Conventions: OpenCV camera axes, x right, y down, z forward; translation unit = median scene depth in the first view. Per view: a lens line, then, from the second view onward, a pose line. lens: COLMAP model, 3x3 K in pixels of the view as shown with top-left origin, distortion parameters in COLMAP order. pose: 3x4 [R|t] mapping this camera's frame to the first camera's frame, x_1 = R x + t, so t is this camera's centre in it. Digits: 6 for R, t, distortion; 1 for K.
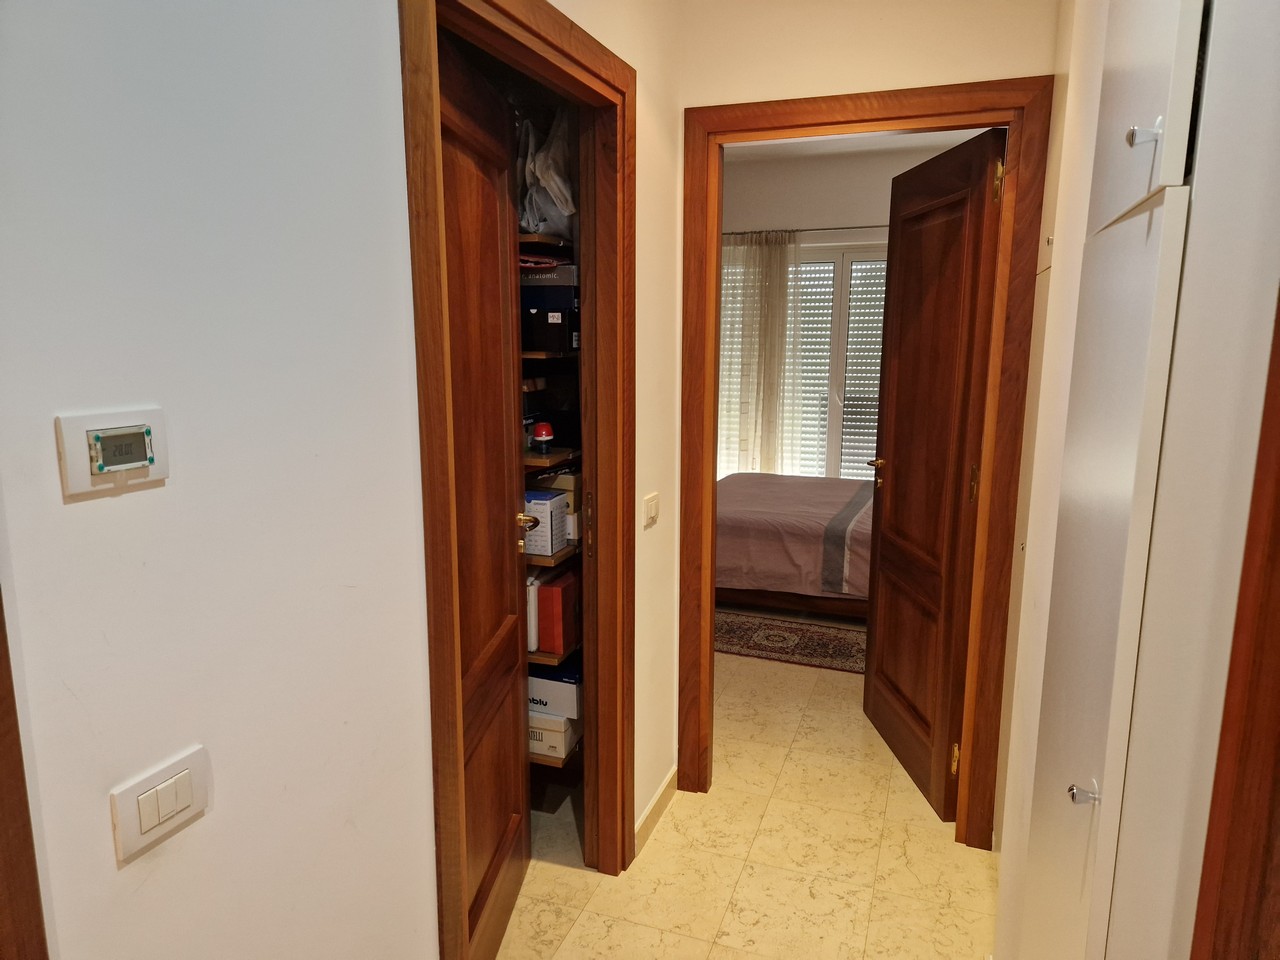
lens RADIAL K [[851.2, 0, 638.0], [0, 851.2, 488.7], [0, 0, 1]] dist [0.068837, -0.058319]
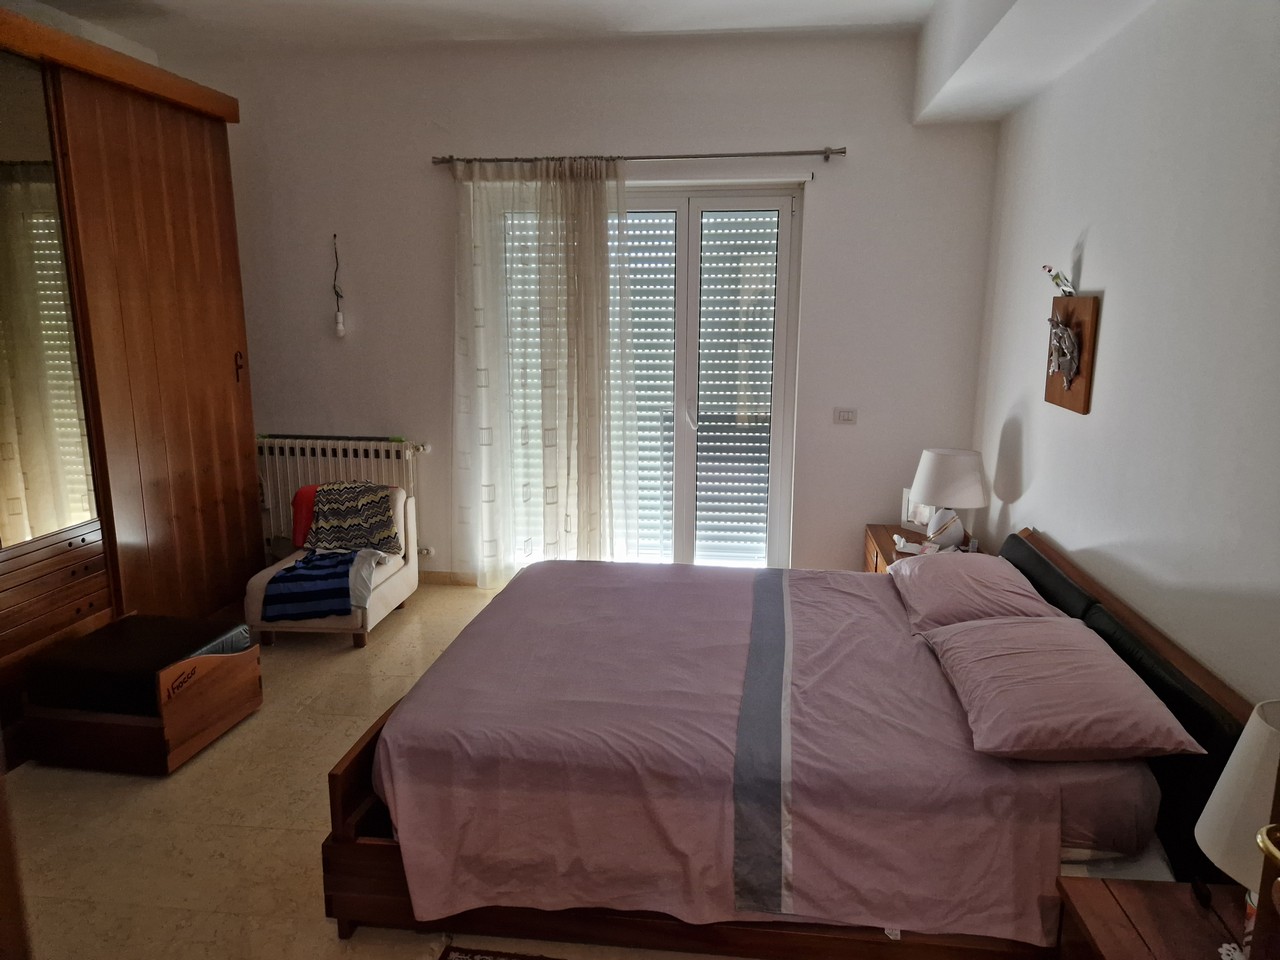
lens RADIAL K [[851.2, 0, 651.8], [0, 851.2, 473.4], [0, 0, 1]] dist [0.068837, -0.058319]
pose [[0.971358, -0.044062, 0.233502, 0.049208], [0.042416, 0.999027, 0.012066, -0.072593], [-0.233806, -0.001816, 0.972281, 0.363662]]
